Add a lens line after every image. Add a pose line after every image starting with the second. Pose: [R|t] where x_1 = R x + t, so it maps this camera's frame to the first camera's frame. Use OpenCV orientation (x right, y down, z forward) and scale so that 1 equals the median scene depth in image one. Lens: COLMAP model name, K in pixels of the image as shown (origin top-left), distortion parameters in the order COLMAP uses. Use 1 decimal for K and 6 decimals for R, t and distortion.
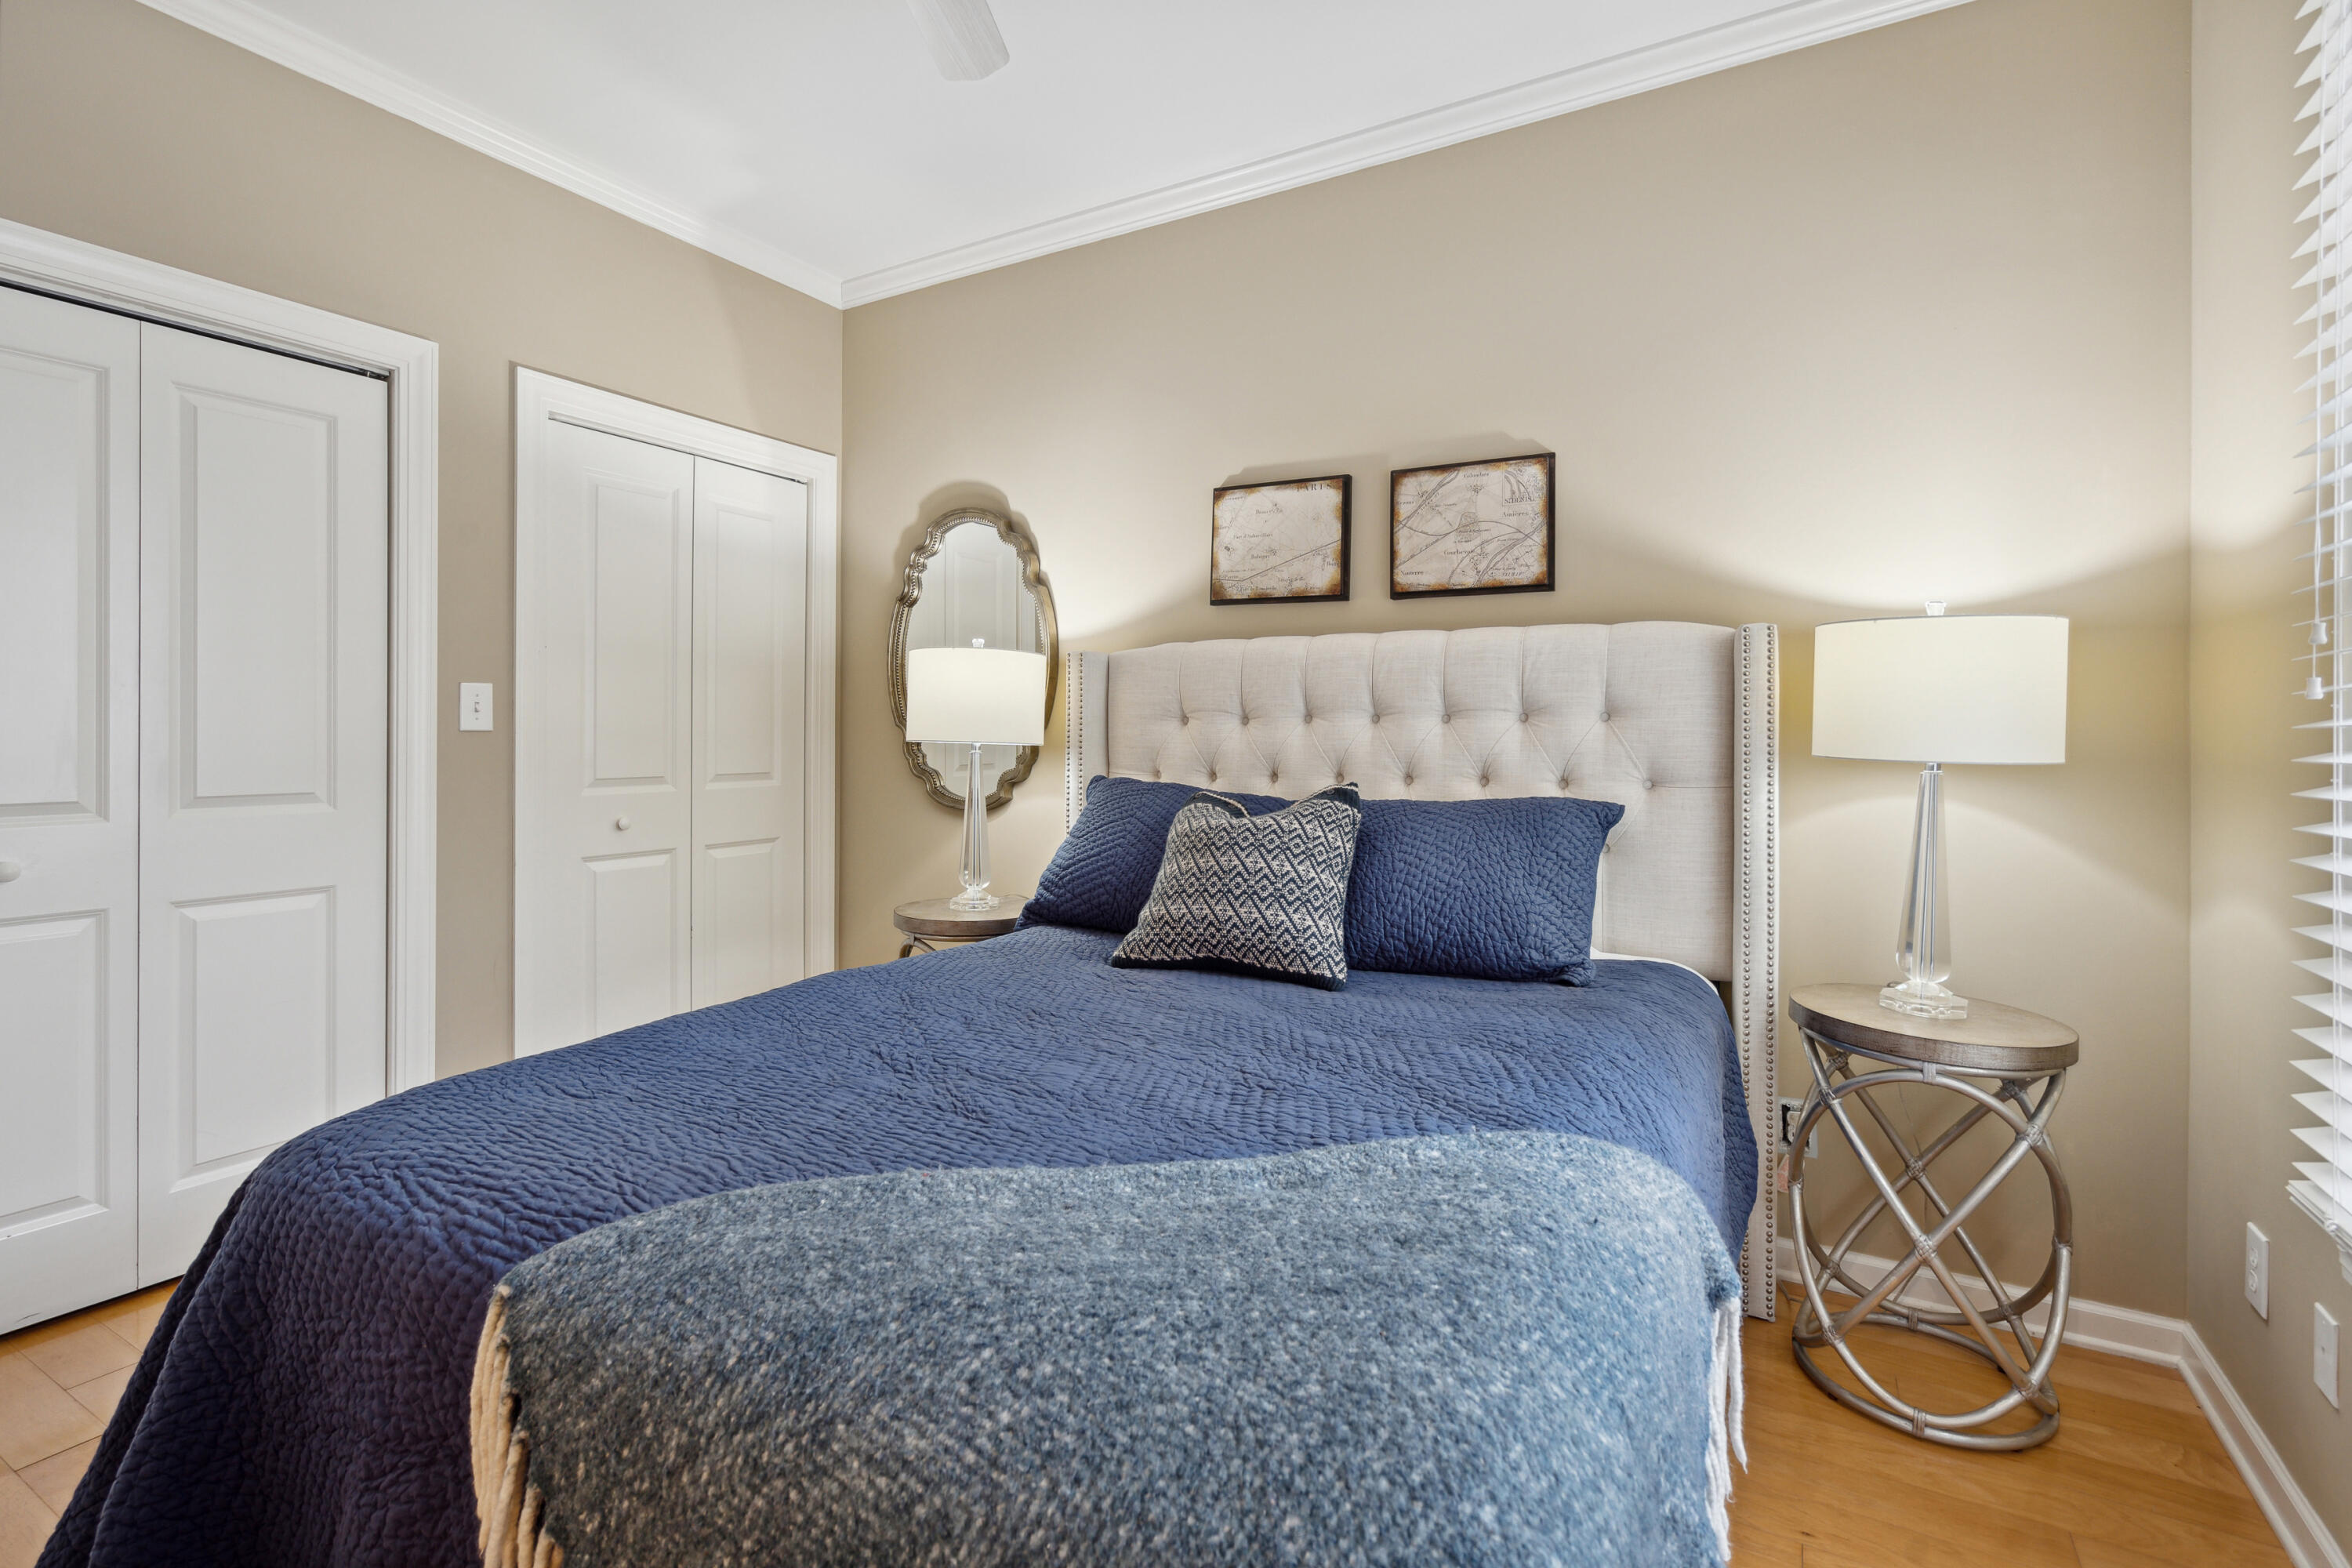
lens RADIAL K [[1104.4, 0, 1175.6], [0, 1104.4, 733.8], [0, 0, 1]] dist [0.002489, 0.000517]
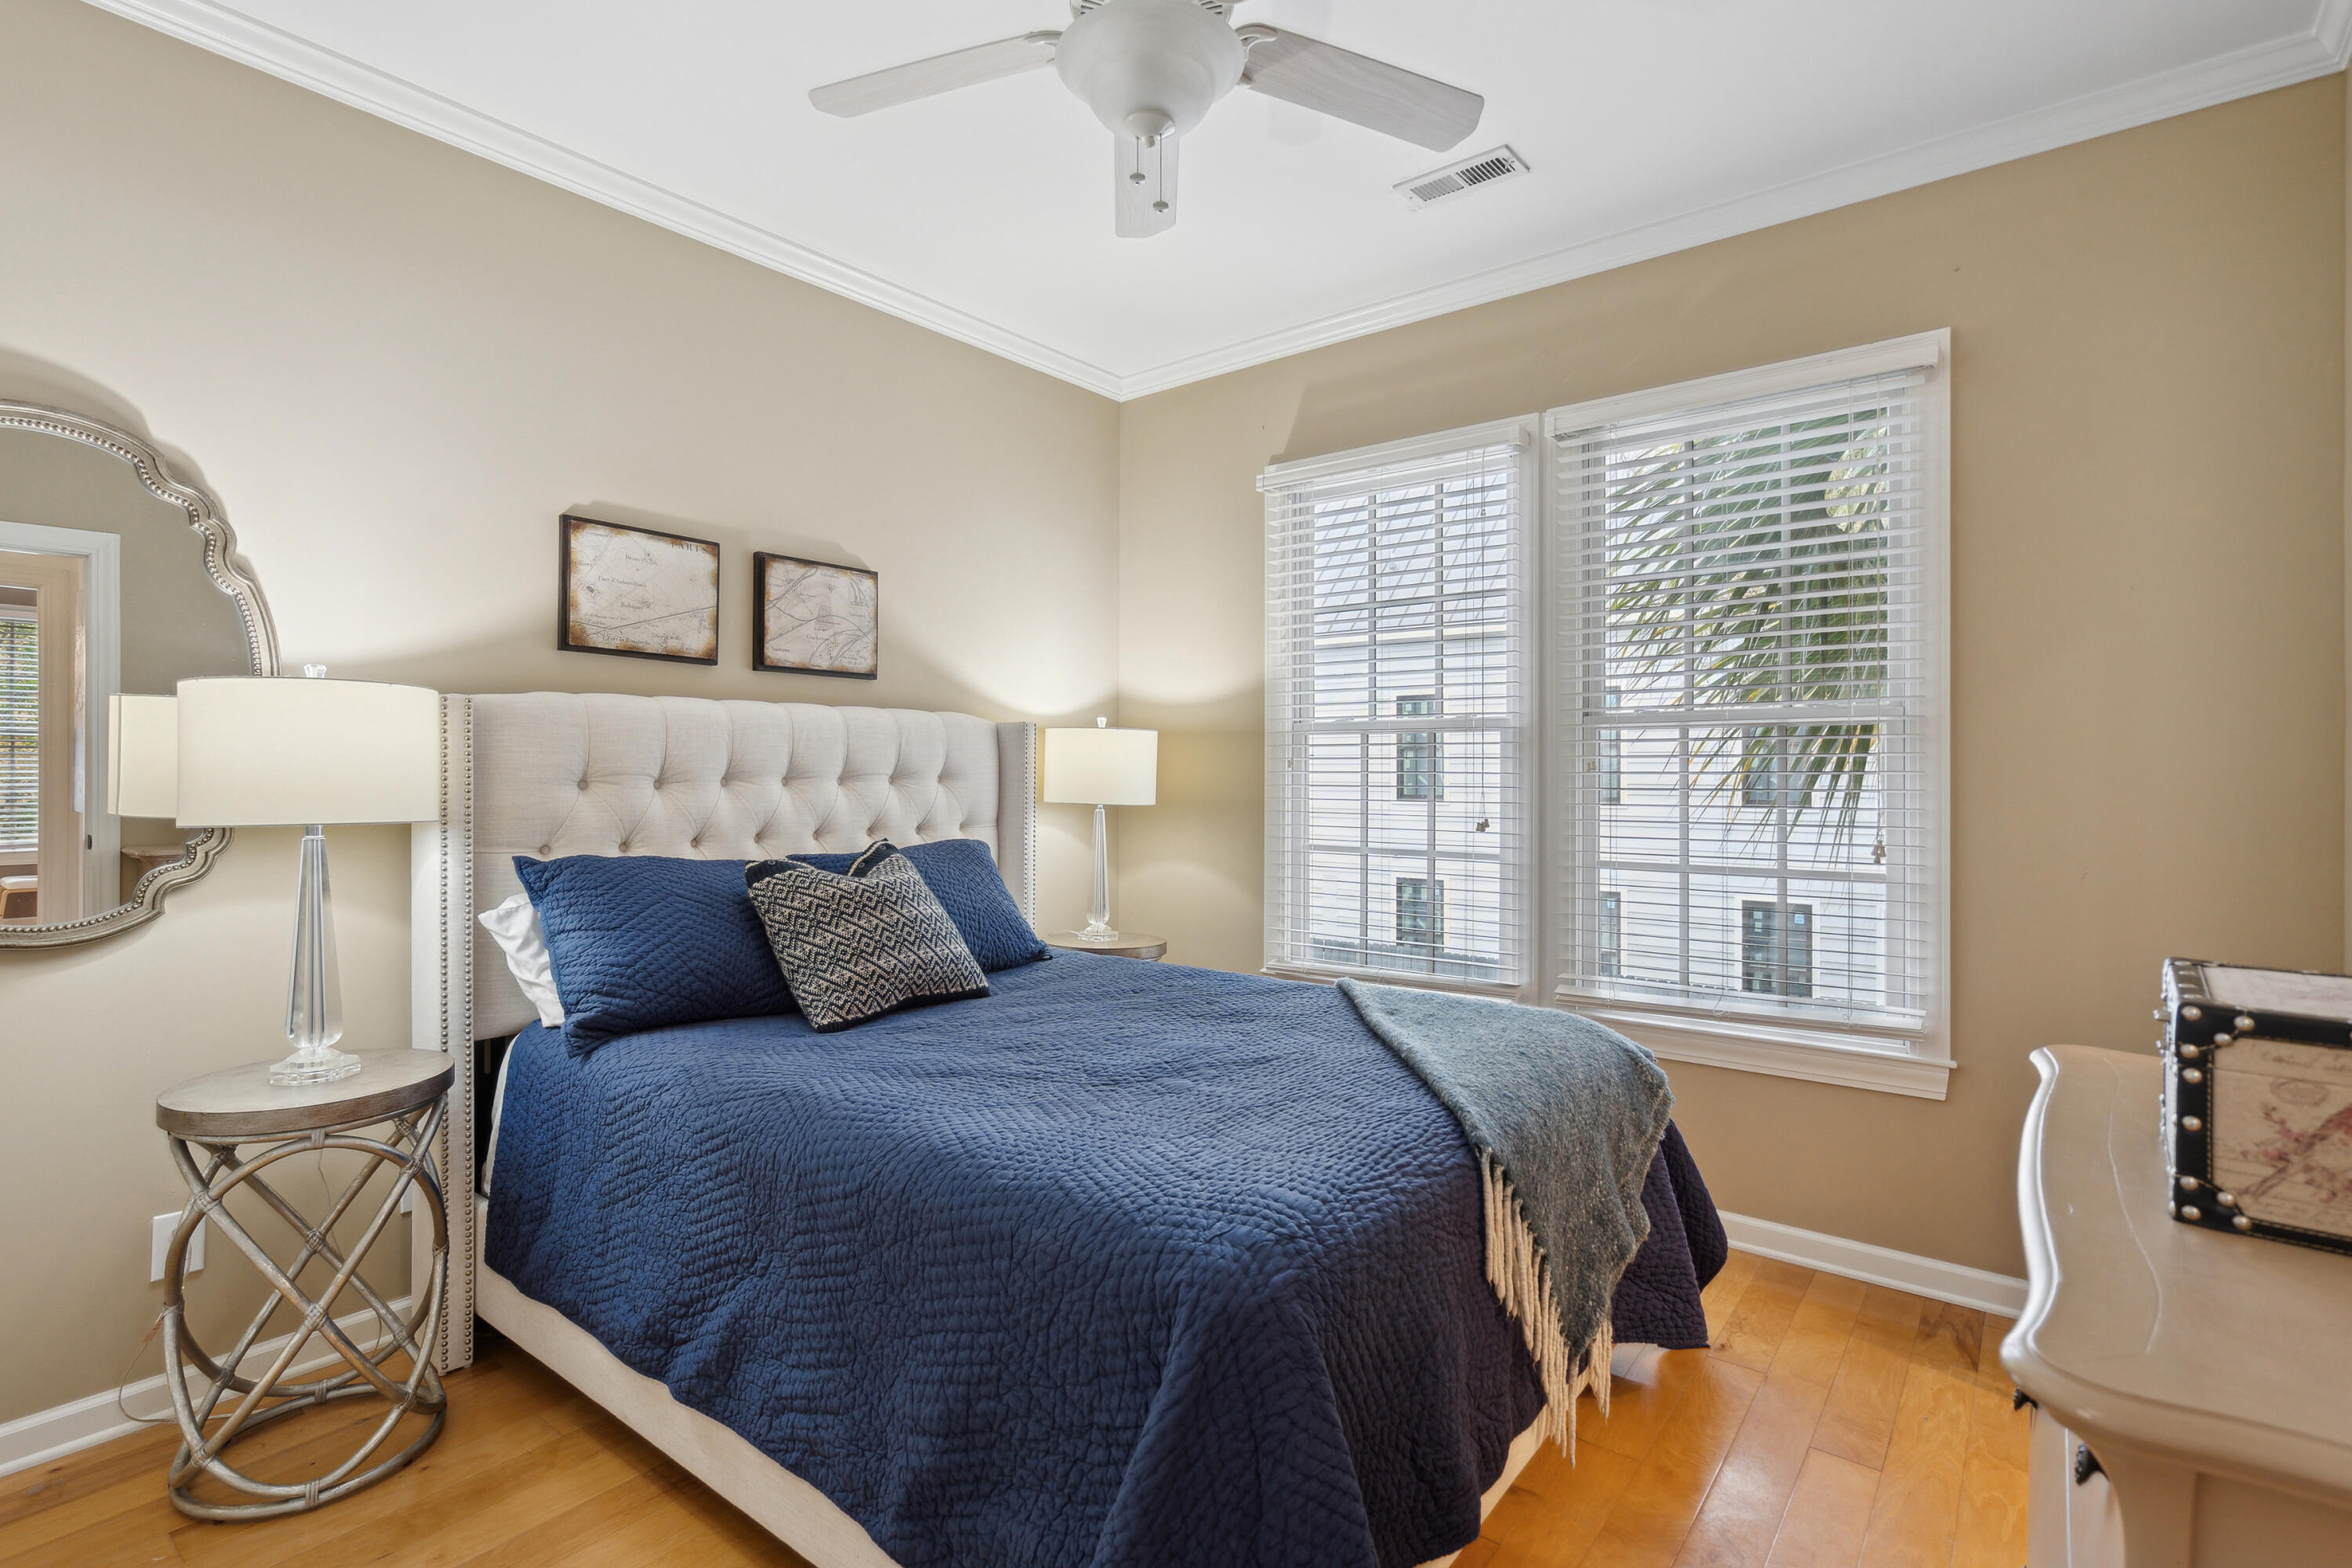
lens RADIAL K [[1108.4, 0, 1185.2], [0, 1108.4, 771.2], [0, 0, 1]] dist [-0.030205, 0.000350]
pose [[0.140789, 0.004519, 0.990029, -0.821765], [0.013630, 0.999886, -0.006502, -0.011516], [-0.989946, 0.014409, 0.140711, 0.447027]]
